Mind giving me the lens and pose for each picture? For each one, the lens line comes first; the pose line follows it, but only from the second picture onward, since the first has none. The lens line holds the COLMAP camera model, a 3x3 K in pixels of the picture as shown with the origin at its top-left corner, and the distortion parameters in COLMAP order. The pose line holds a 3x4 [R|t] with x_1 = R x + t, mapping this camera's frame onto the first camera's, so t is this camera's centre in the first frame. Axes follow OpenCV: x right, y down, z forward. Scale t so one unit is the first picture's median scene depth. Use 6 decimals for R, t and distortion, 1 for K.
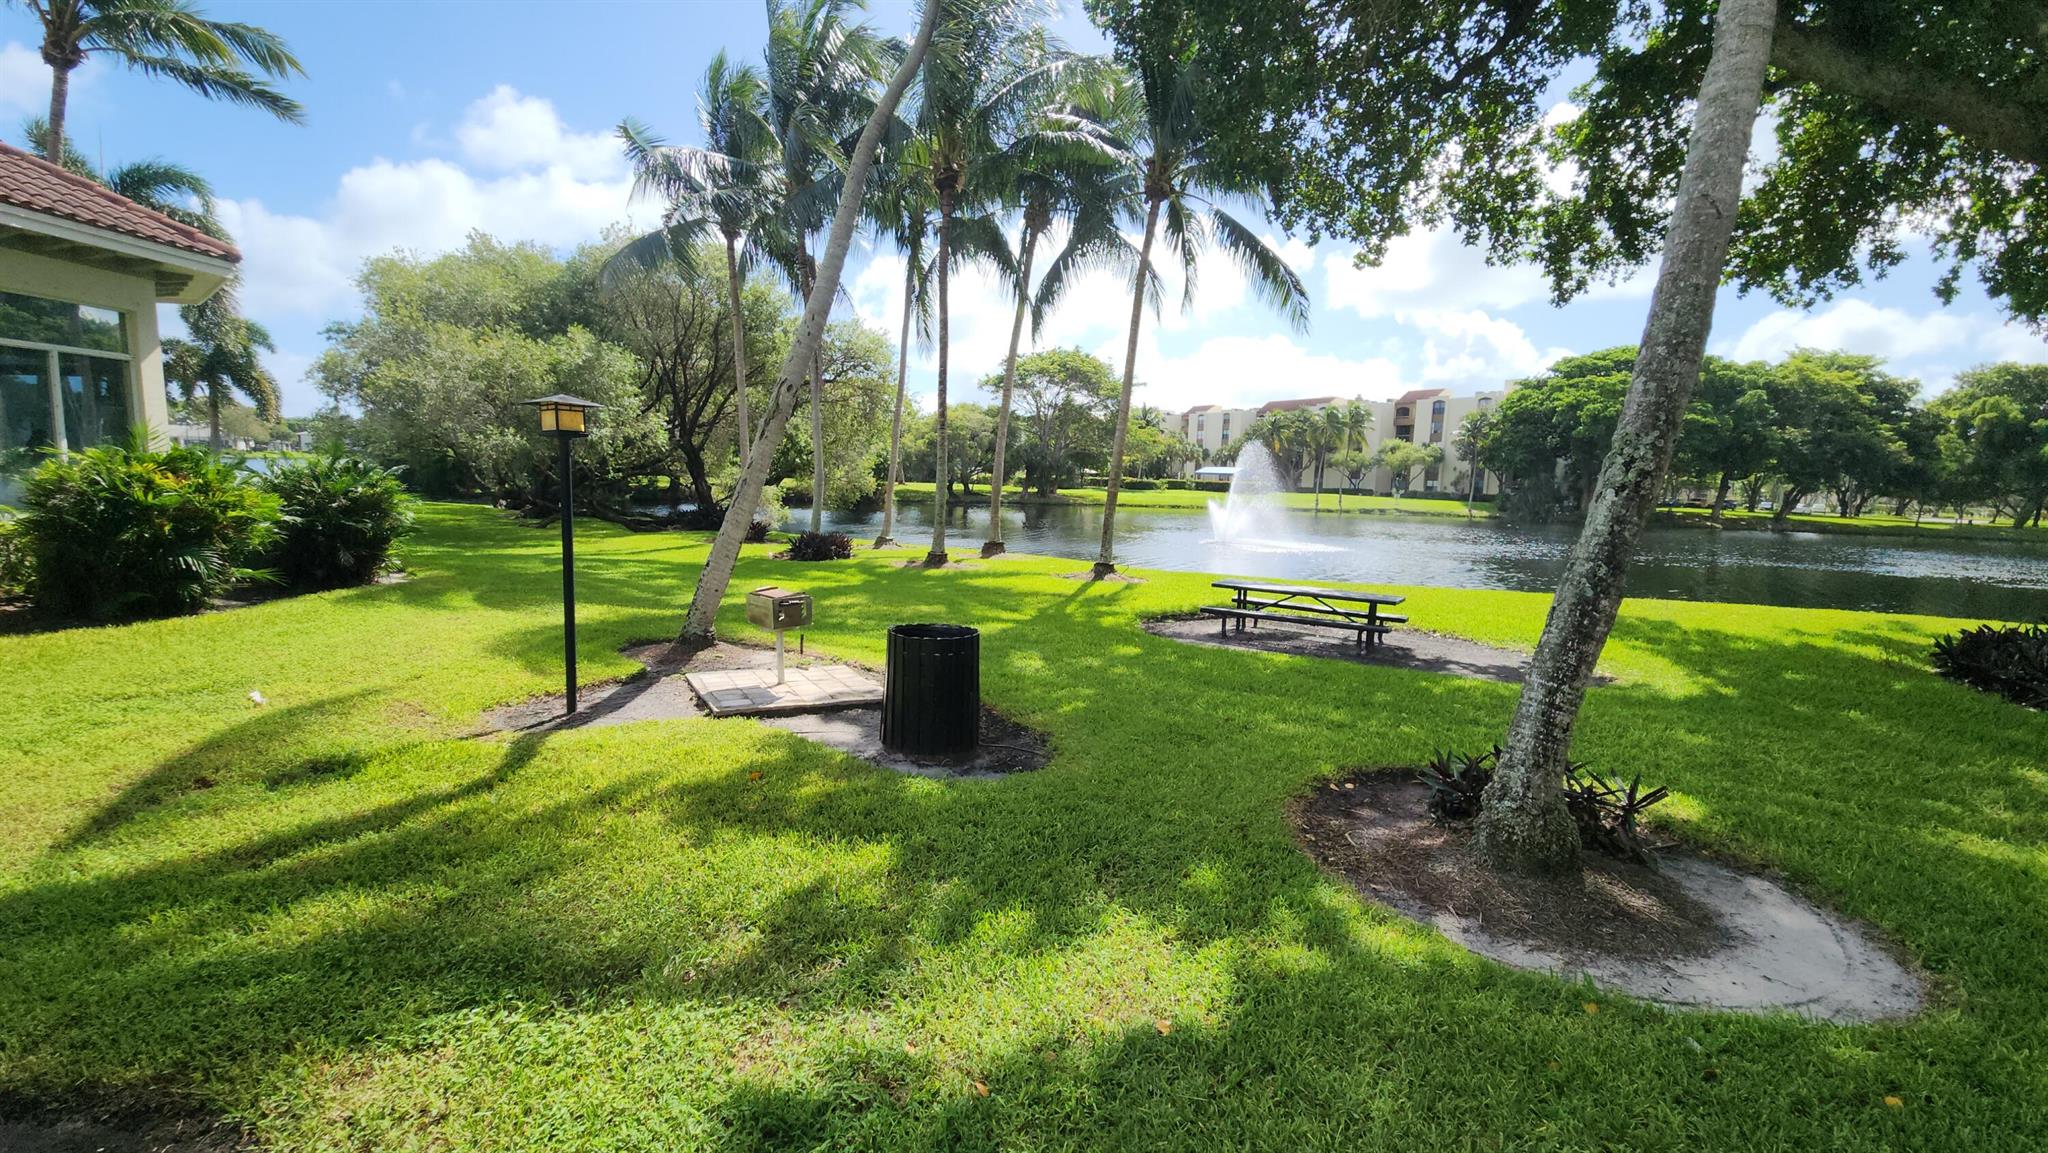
lens RADIAL K [[860.8, 0, 1024.8], [0, 860.8, 541.7], [0, 0, 1]] dist [0.081893, -0.044043]
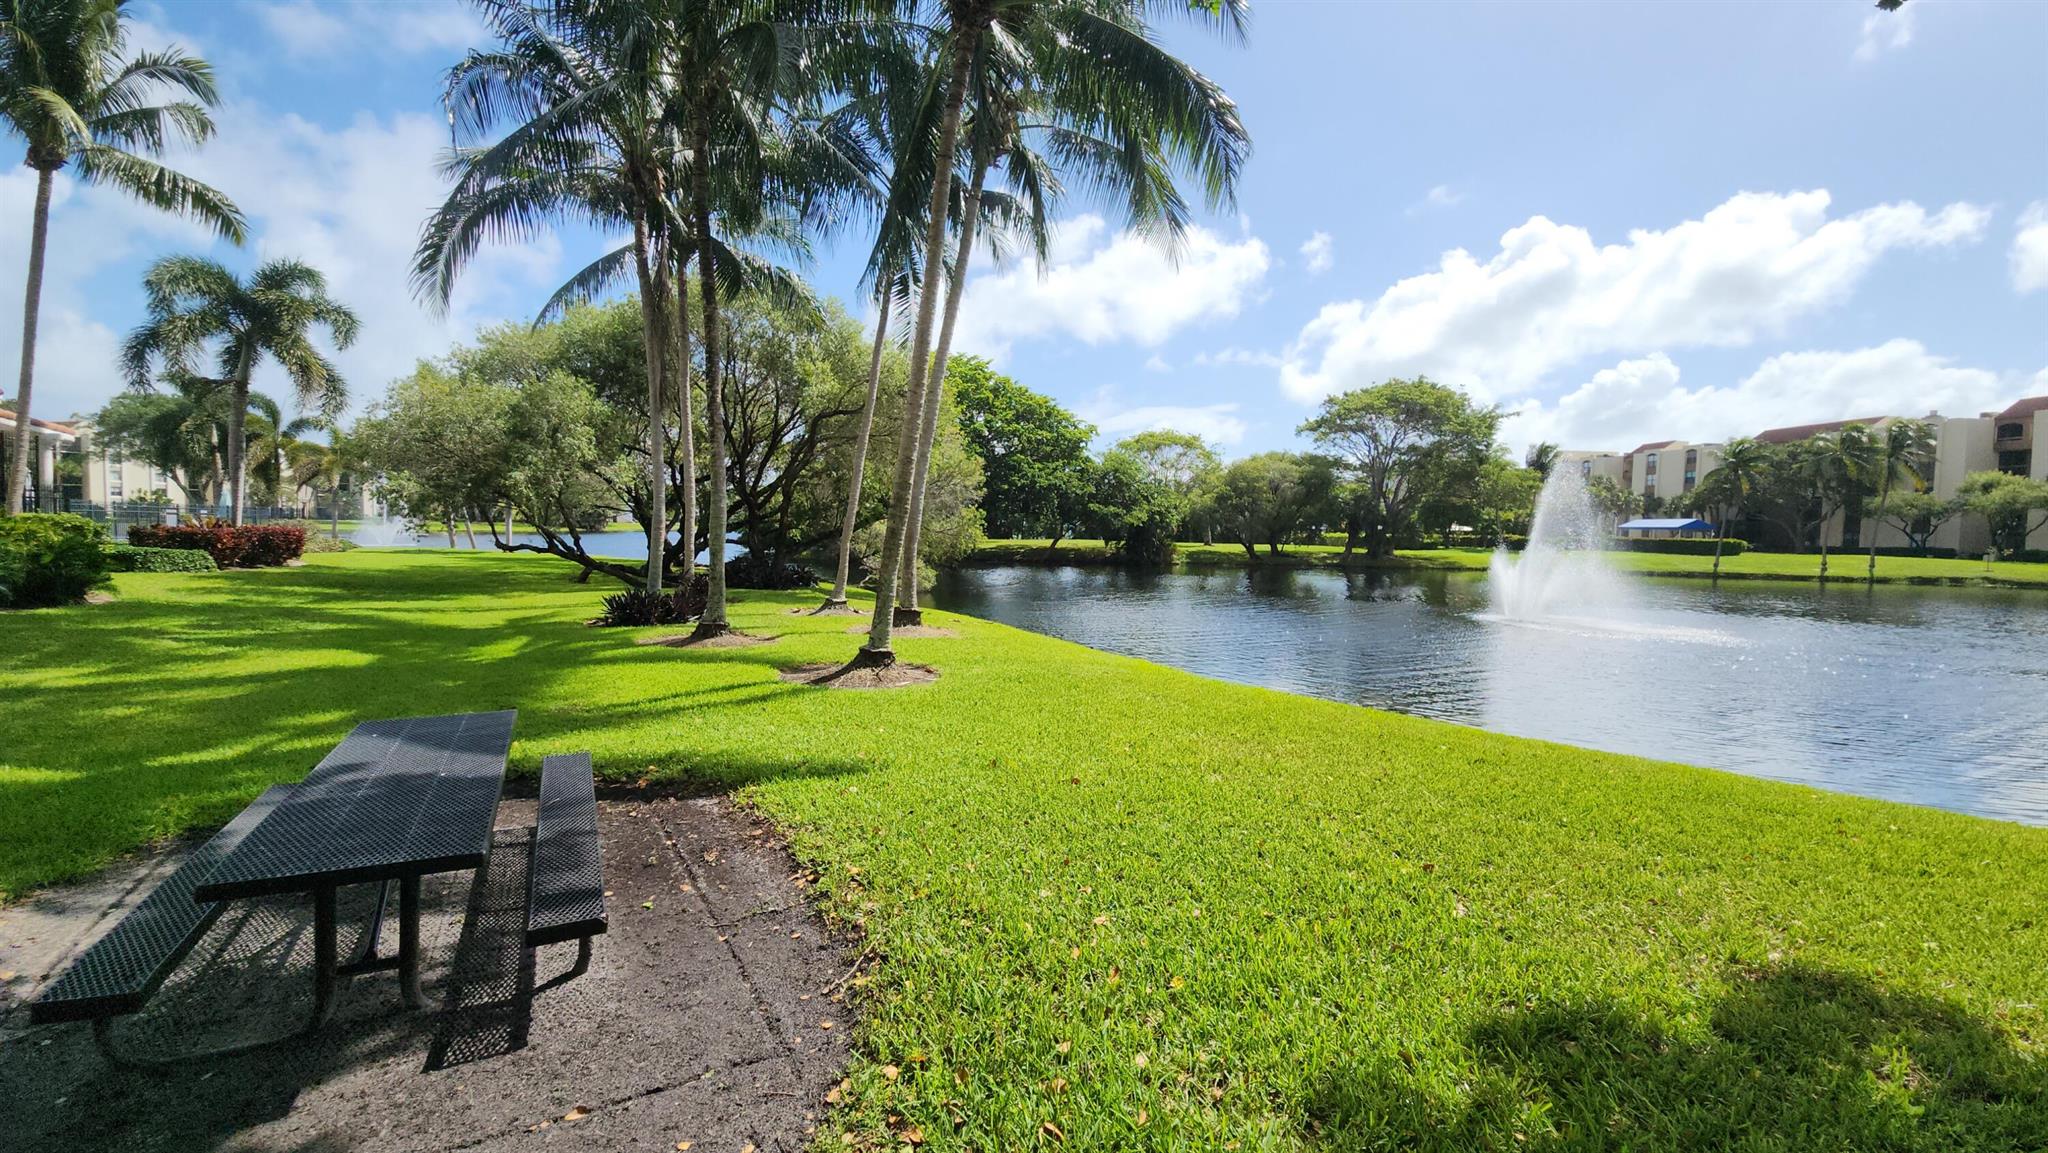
lens RADIAL K [[860.8, 0, 1024.8], [0, 860.8, 541.7], [0, 0, 1]] dist [0.081893, -0.044043]
pose [[0.893281, -0.011754, -0.449344, 0.113253], [-0.022437, 0.997246, -0.070690, -0.002539], [0.448938, 0.073228, 0.890558, 0.126296]]
